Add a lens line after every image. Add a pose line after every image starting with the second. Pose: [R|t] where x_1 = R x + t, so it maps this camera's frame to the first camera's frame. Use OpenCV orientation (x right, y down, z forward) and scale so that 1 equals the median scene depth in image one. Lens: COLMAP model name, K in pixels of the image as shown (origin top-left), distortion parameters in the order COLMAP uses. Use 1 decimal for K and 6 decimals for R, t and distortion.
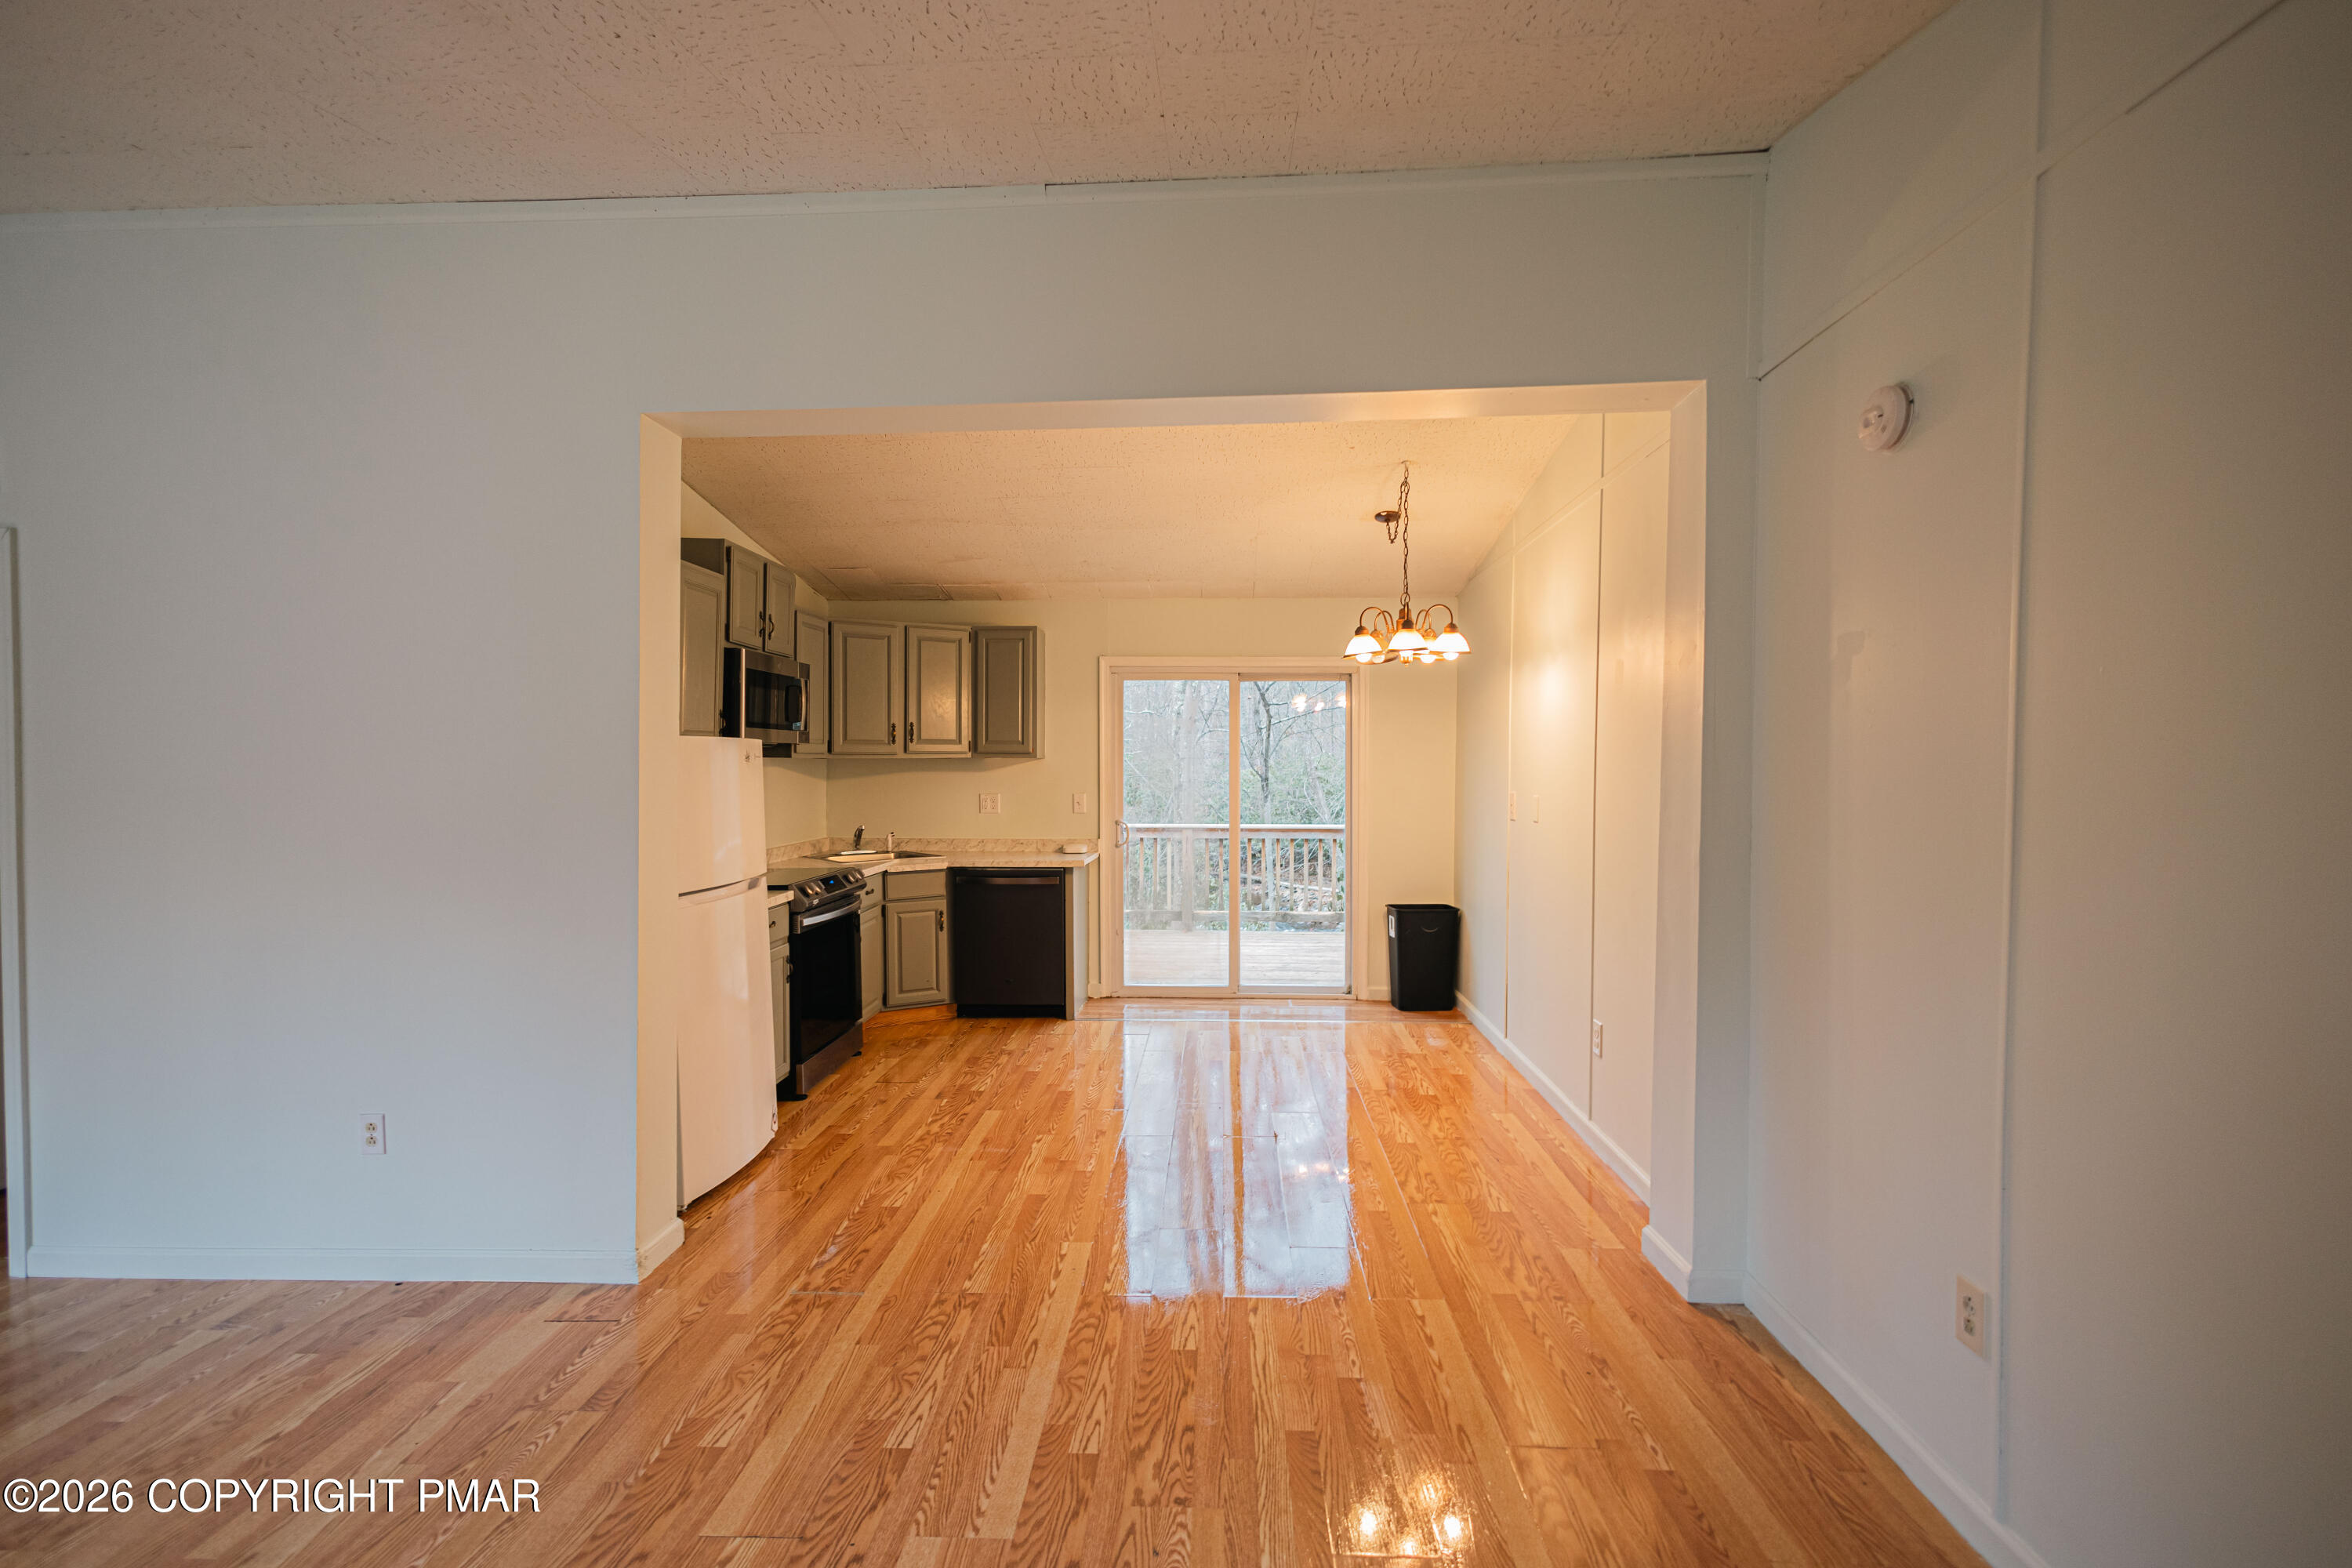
lens RADIAL K [[1068.8, 0, 1178.6], [0, 1068.8, 791.3], [0, 0, 1]] dist [0.003349, -0.000017]
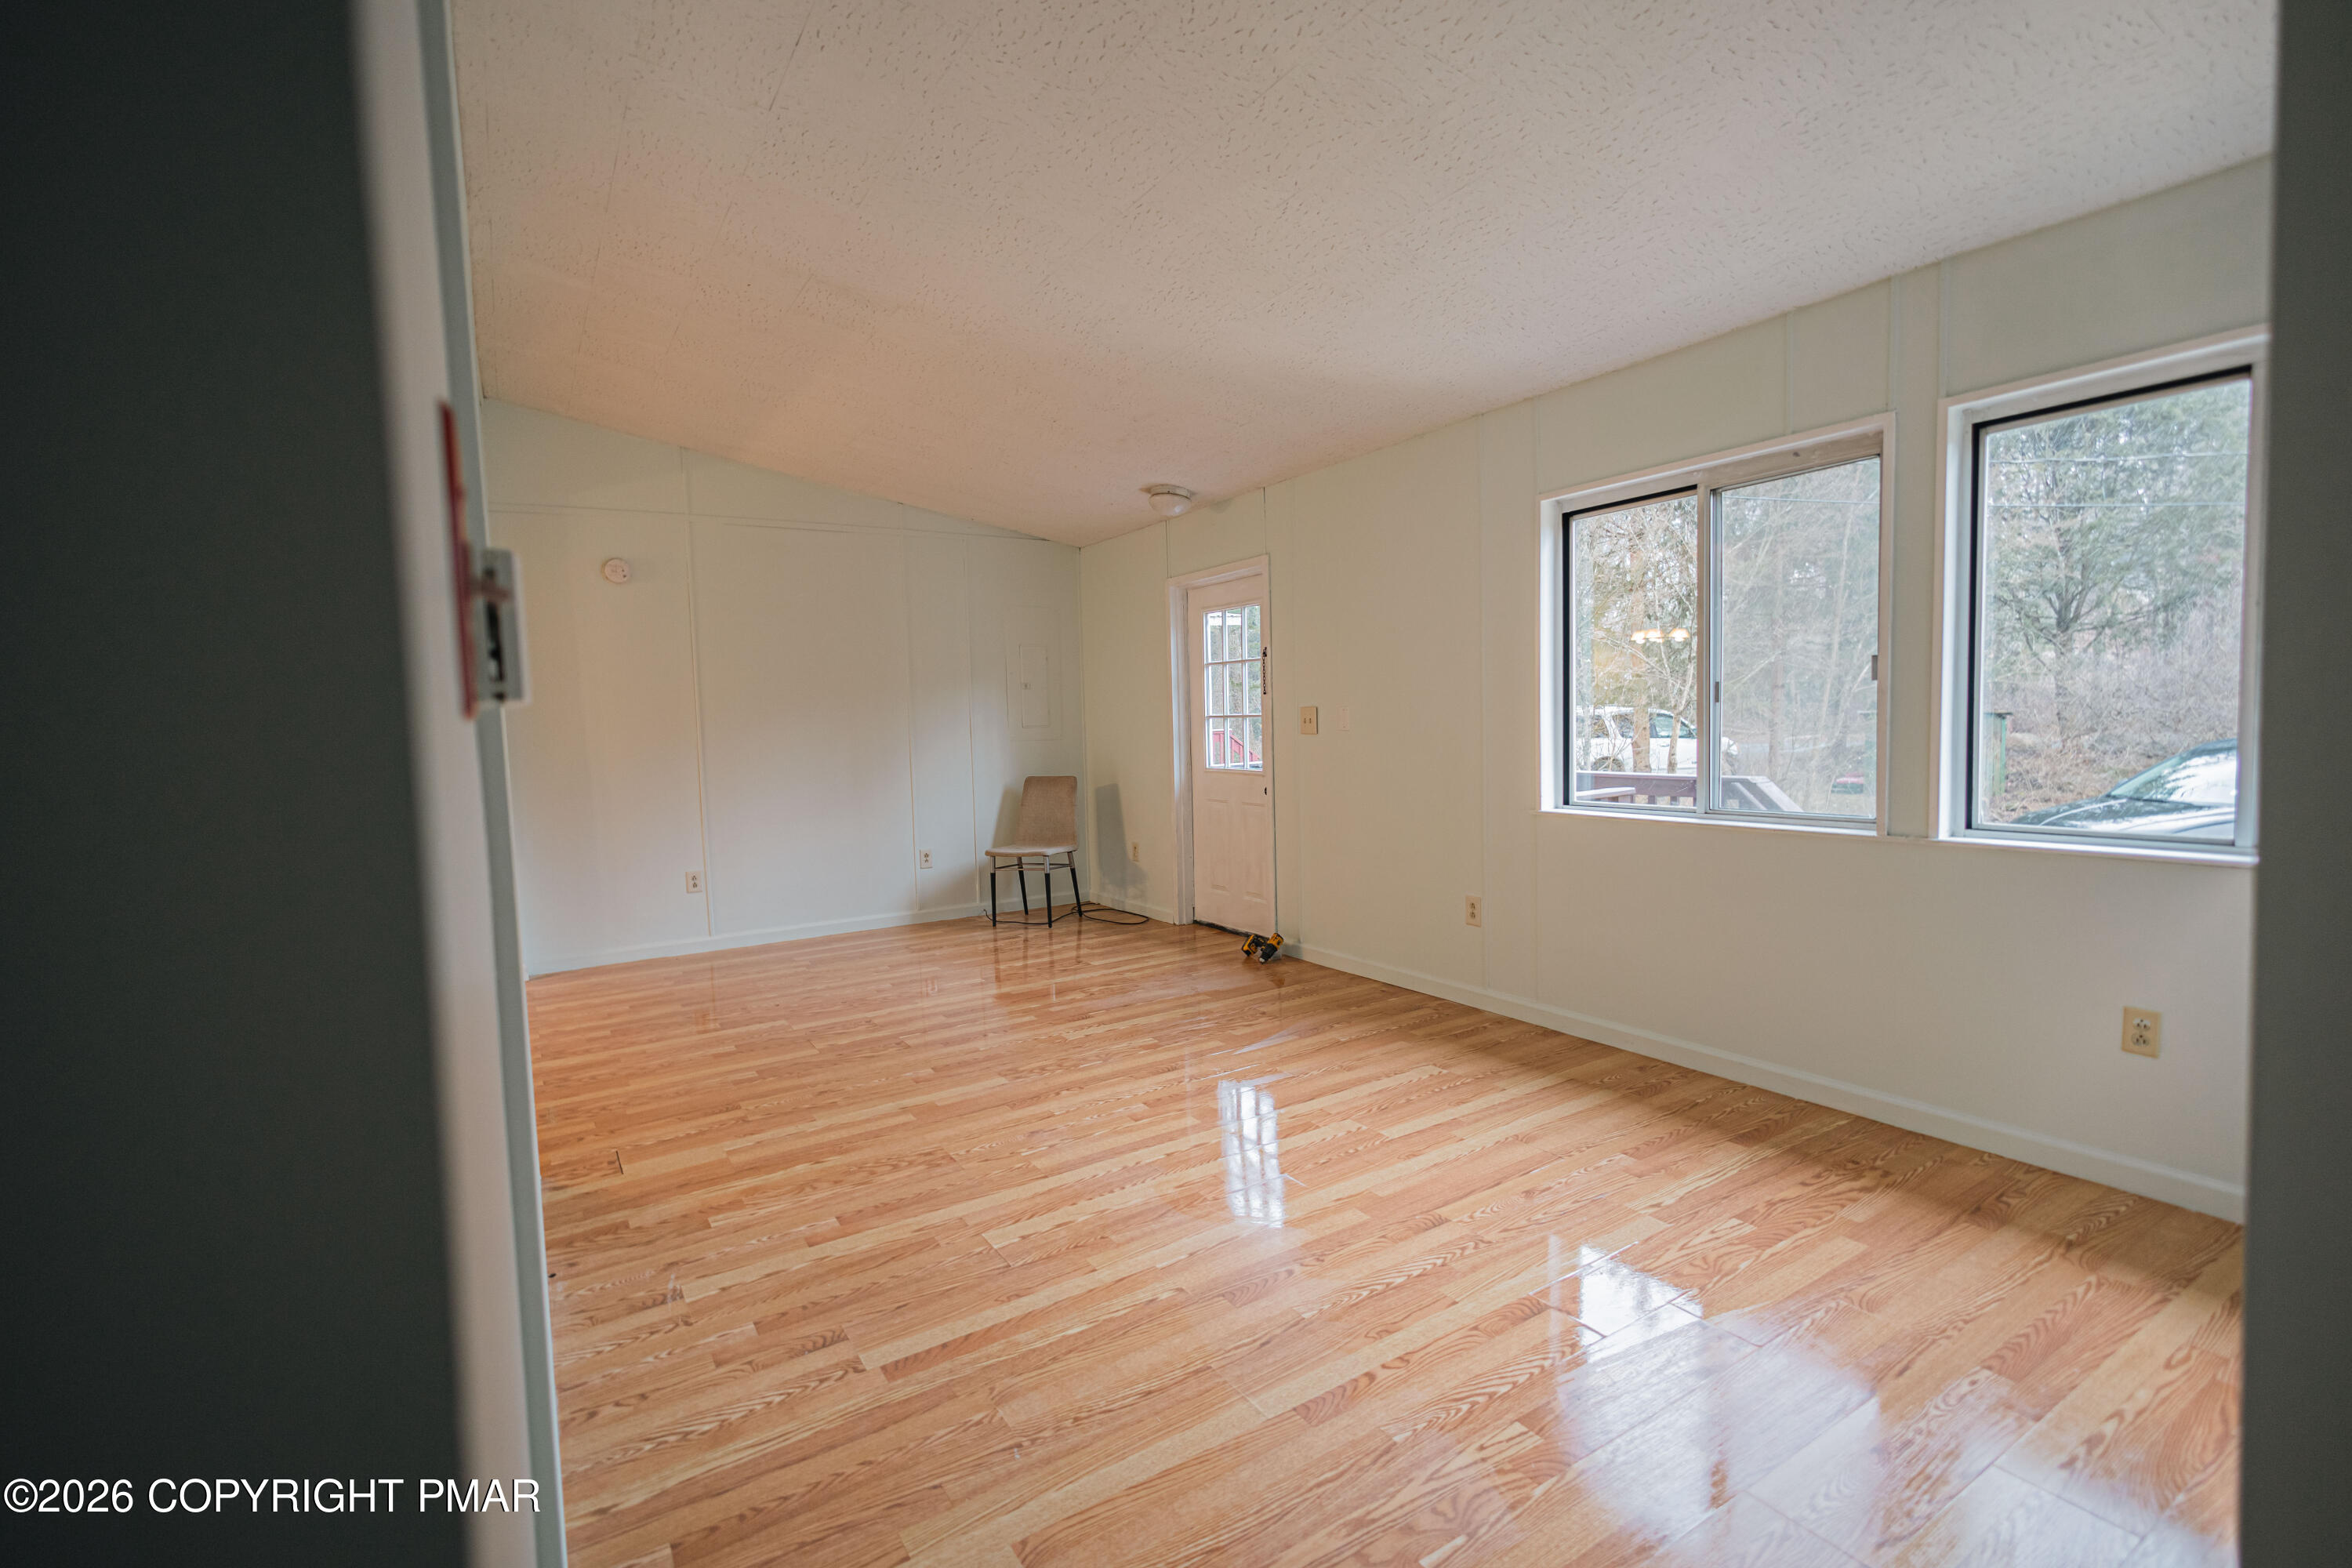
lens RADIAL K [[1068.8, 0, 1178.6], [0, 1068.8, 791.3], [0, 0, 1]] dist [0.003349, -0.000017]
pose [[-0.565546, -0.038226, 0.823831, -0.855382], [0.055827, 0.994860, 0.084486, 0.013728], [-0.822825, 0.093773, -0.560505, 0.516727]]
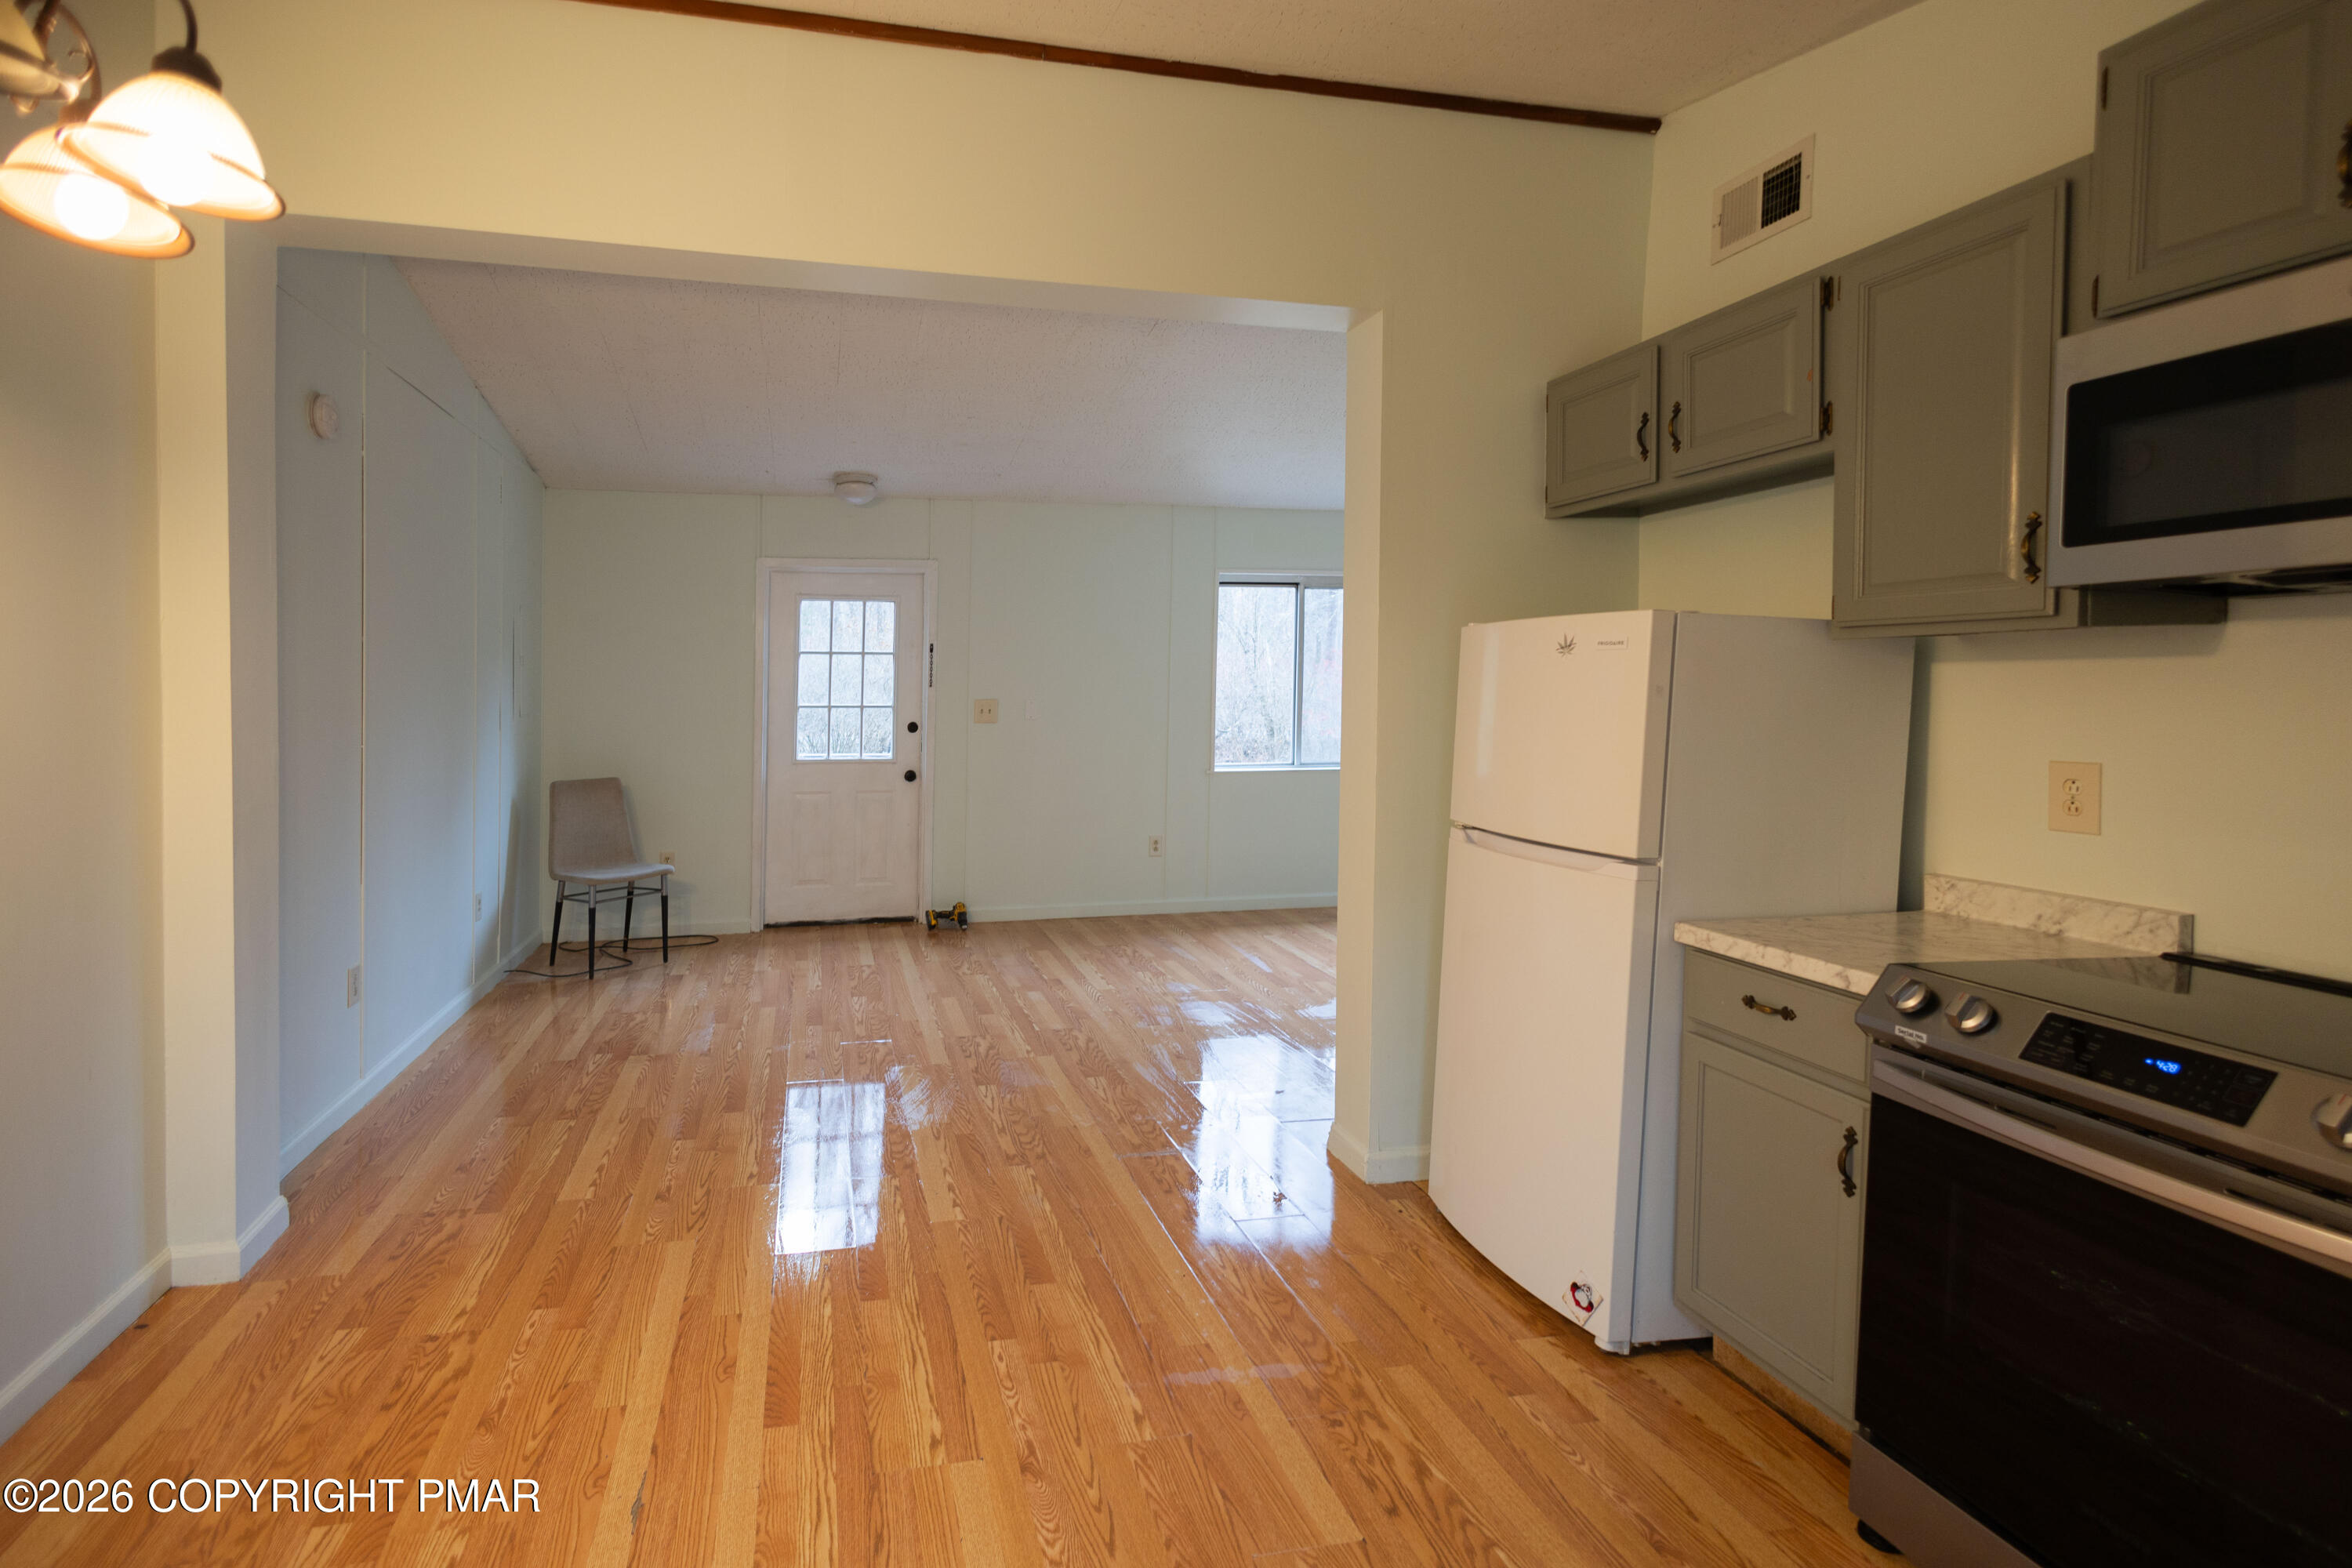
lens RADIAL K [[1129.3, 0, 1021.4], [0, 1129.3, 706.6], [0, 0, 1]] dist [0.000049, -0.000116]
pose [[-0.976310, 0.002005, -0.216365, 0.021728], [-0.007481, 0.999046, 0.043017, -0.014733], [0.216245, 0.043617, -0.975364, 1.002792]]
